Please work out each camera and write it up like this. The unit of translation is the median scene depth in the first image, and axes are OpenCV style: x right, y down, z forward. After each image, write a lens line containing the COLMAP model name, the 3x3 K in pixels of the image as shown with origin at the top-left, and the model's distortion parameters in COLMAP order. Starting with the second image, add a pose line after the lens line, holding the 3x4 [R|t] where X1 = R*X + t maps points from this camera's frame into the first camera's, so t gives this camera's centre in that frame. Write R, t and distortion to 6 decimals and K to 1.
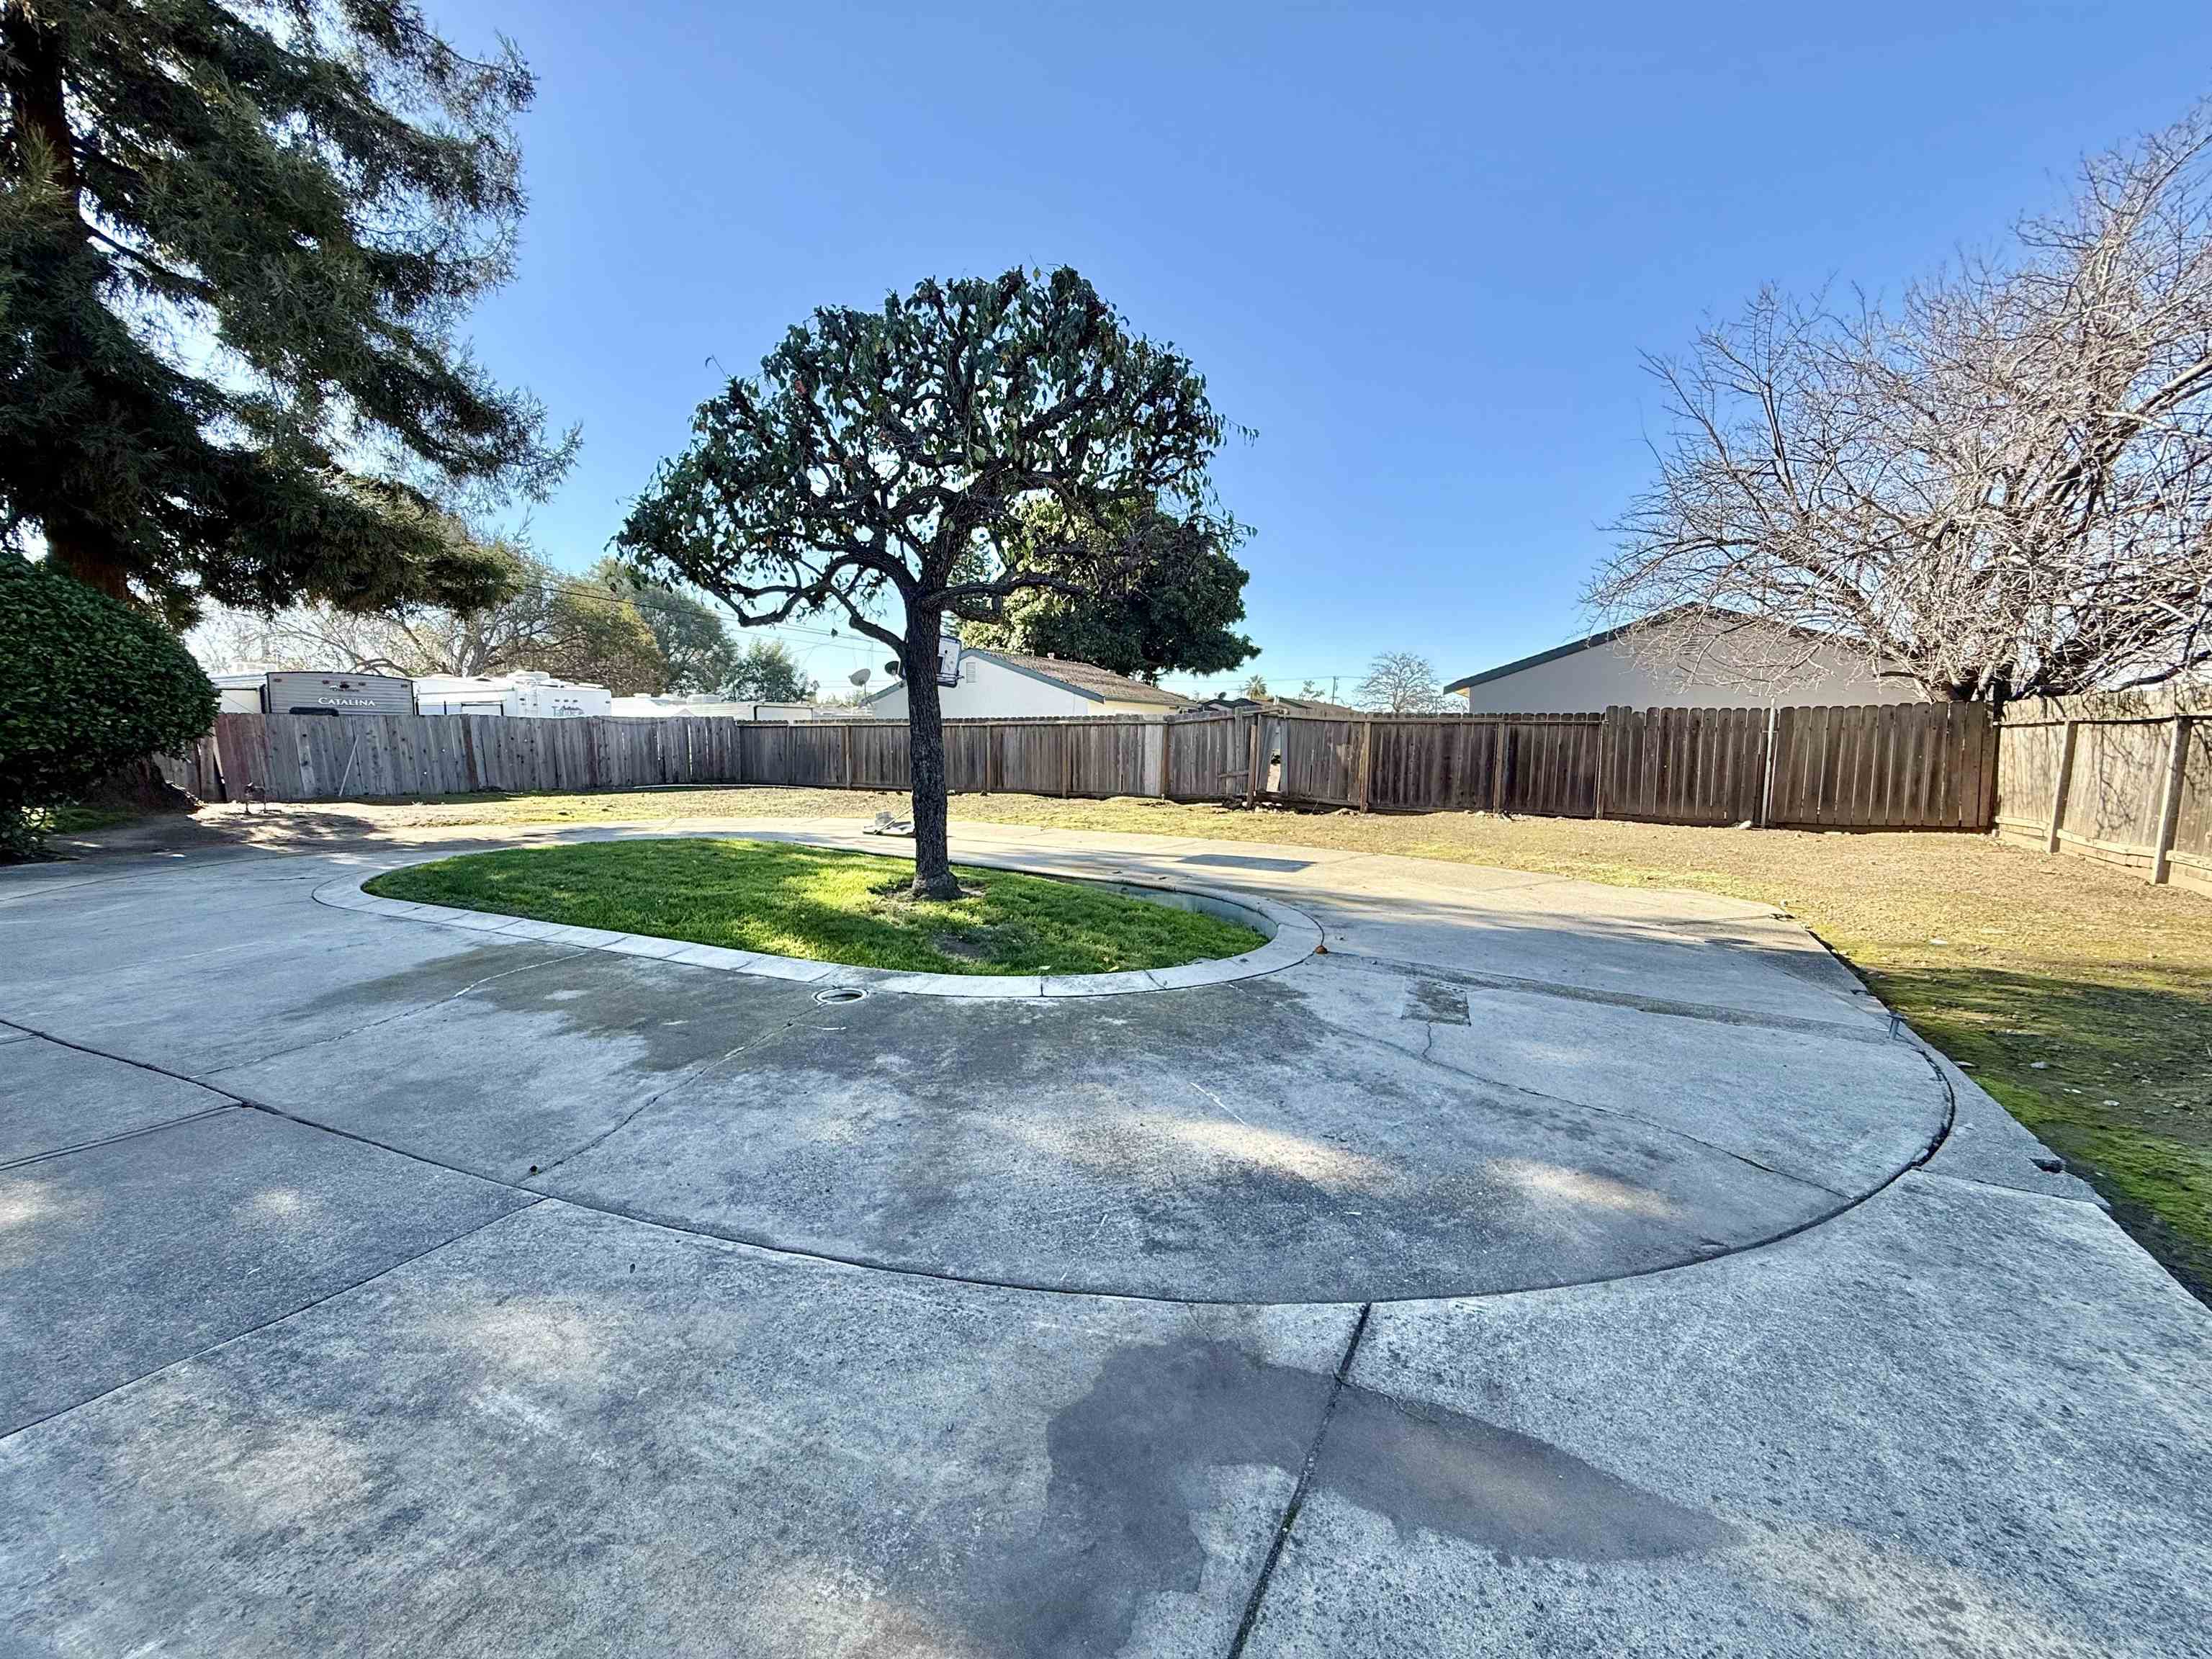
lens RADIAL K [[886.4, 0, 1107.5], [0, 886.4, 833.0], [0, 0, 1]] dist [0.006624, 0.000231]
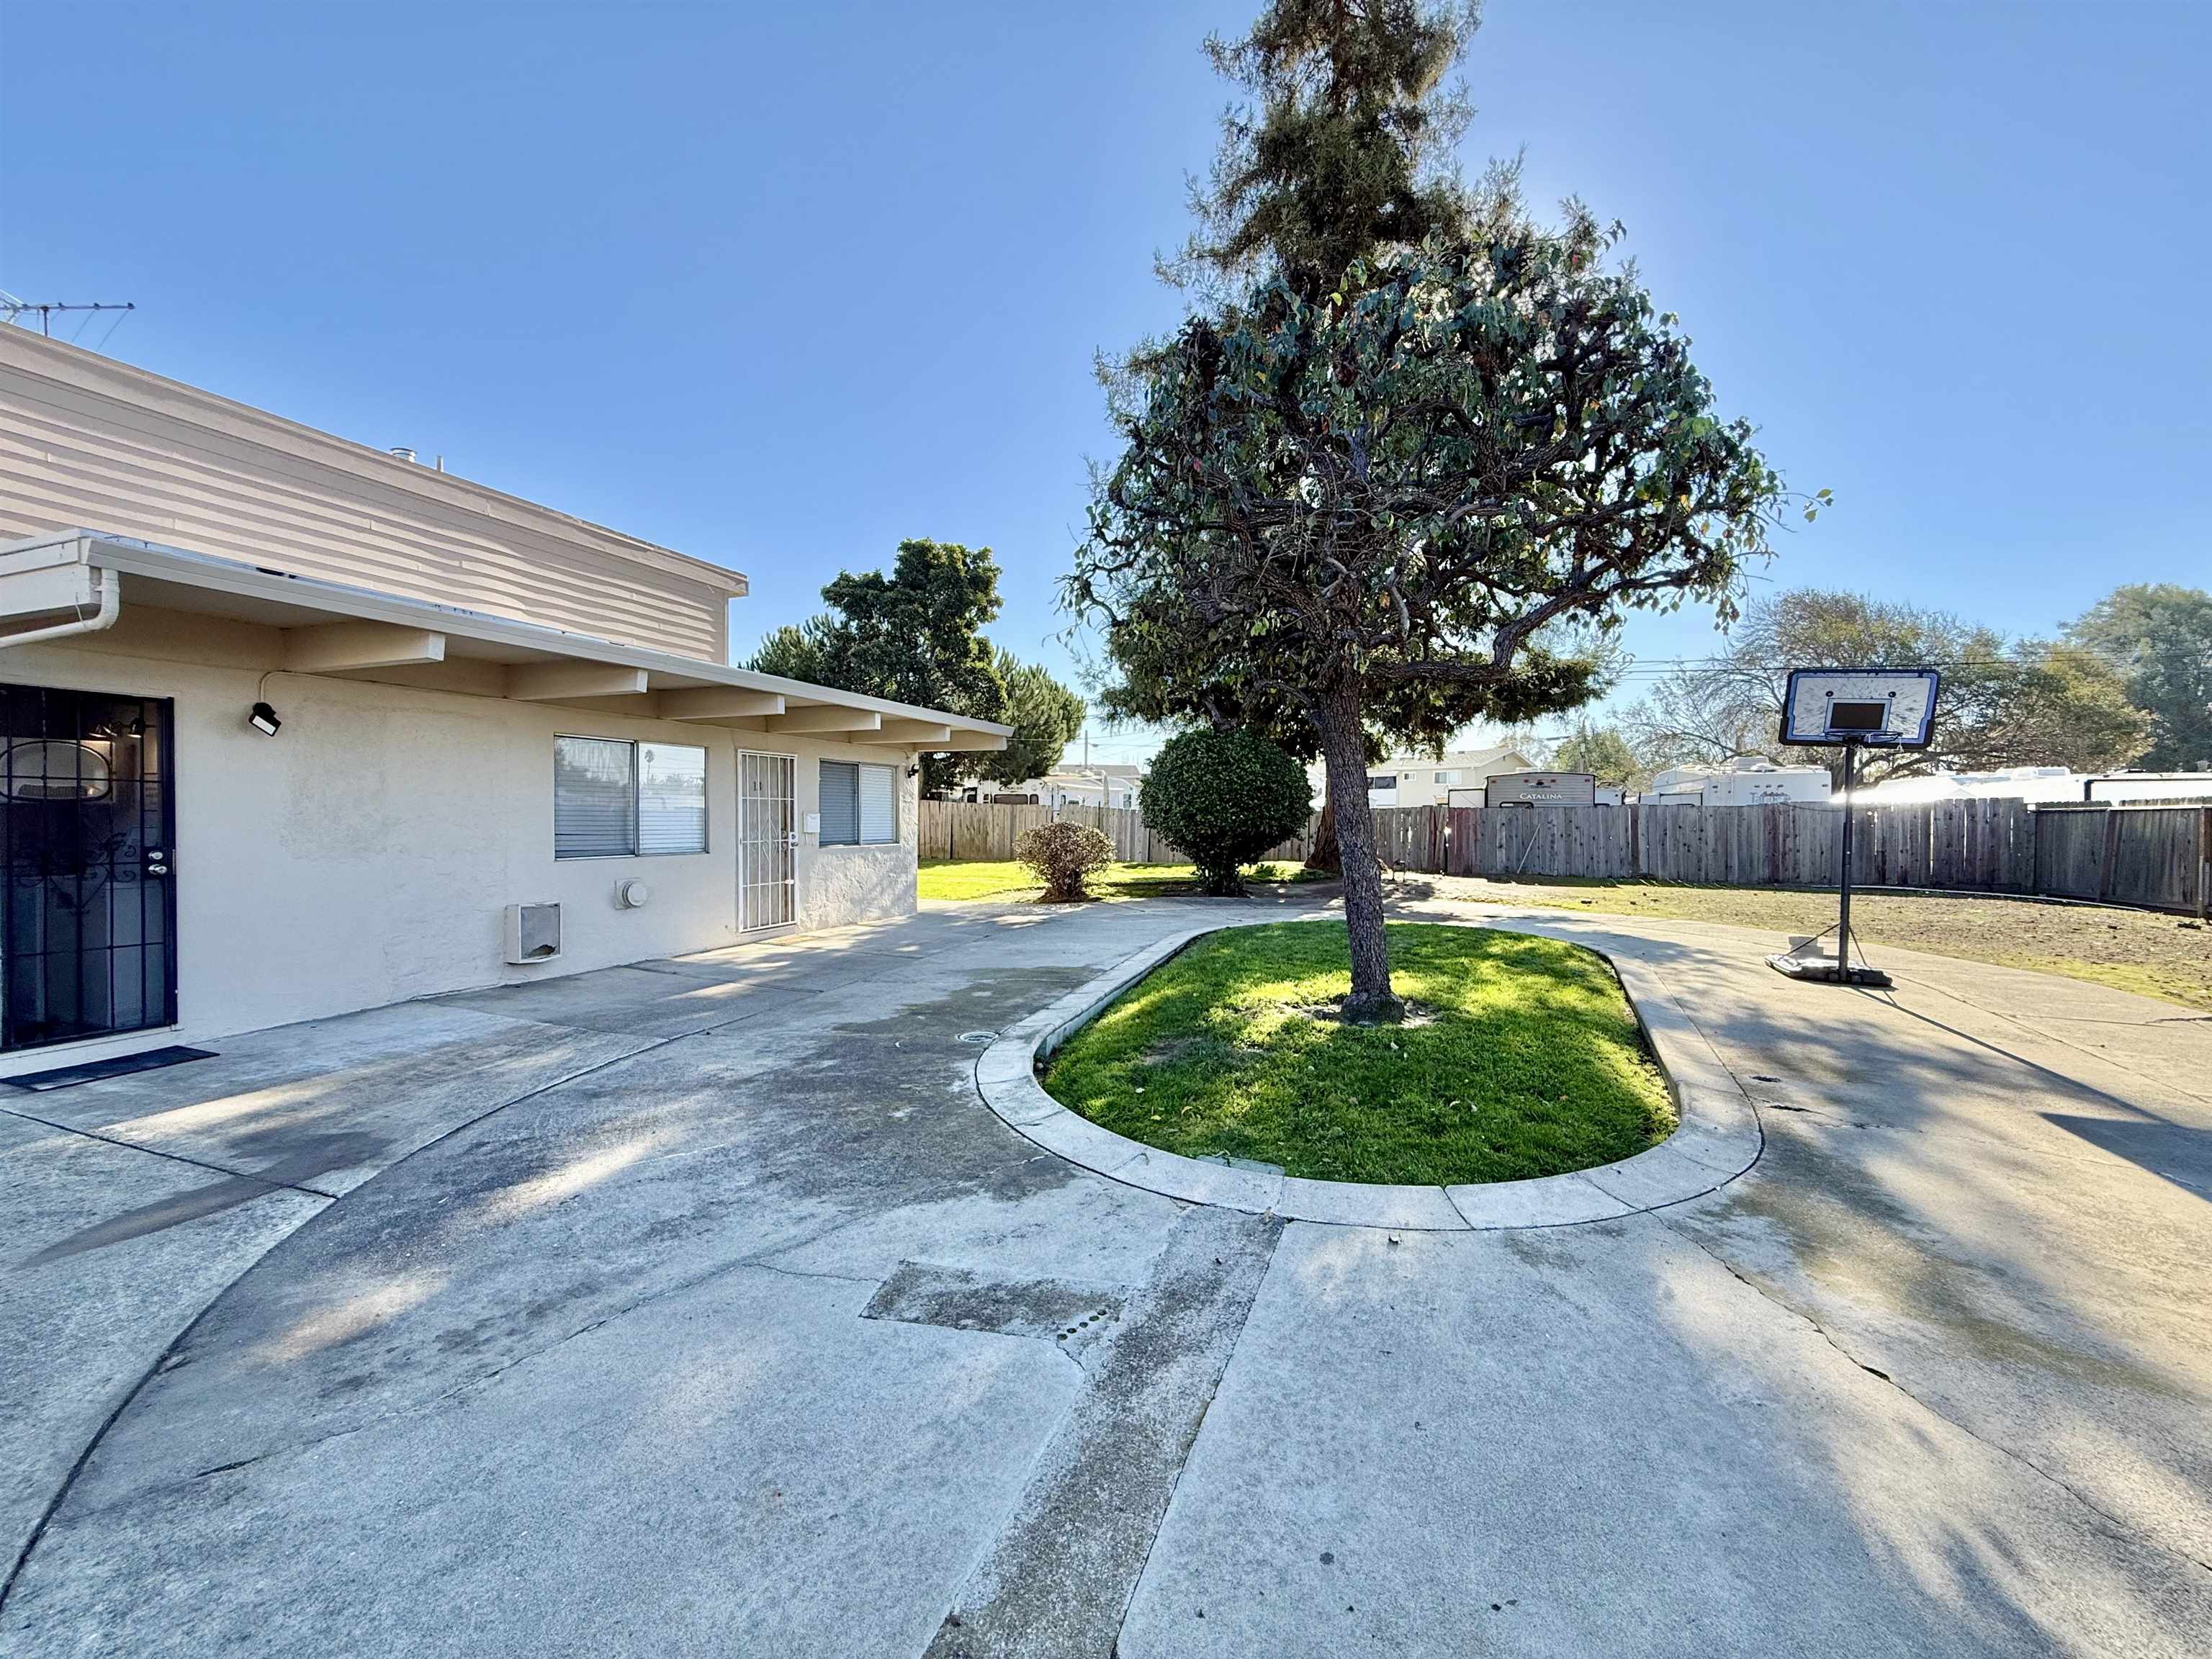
lens RADIAL K [[886.4, 0, 1104.4], [0, 886.4, 825.7], [0, 0, 1]] dist [0.006624, 0.000231]
pose [[0.127854, 0.003552, -0.991787, 1.125445], [-0.107120, 0.994193, -0.010249, -0.138494], [0.985991, 0.107550, 0.127492, 1.148778]]
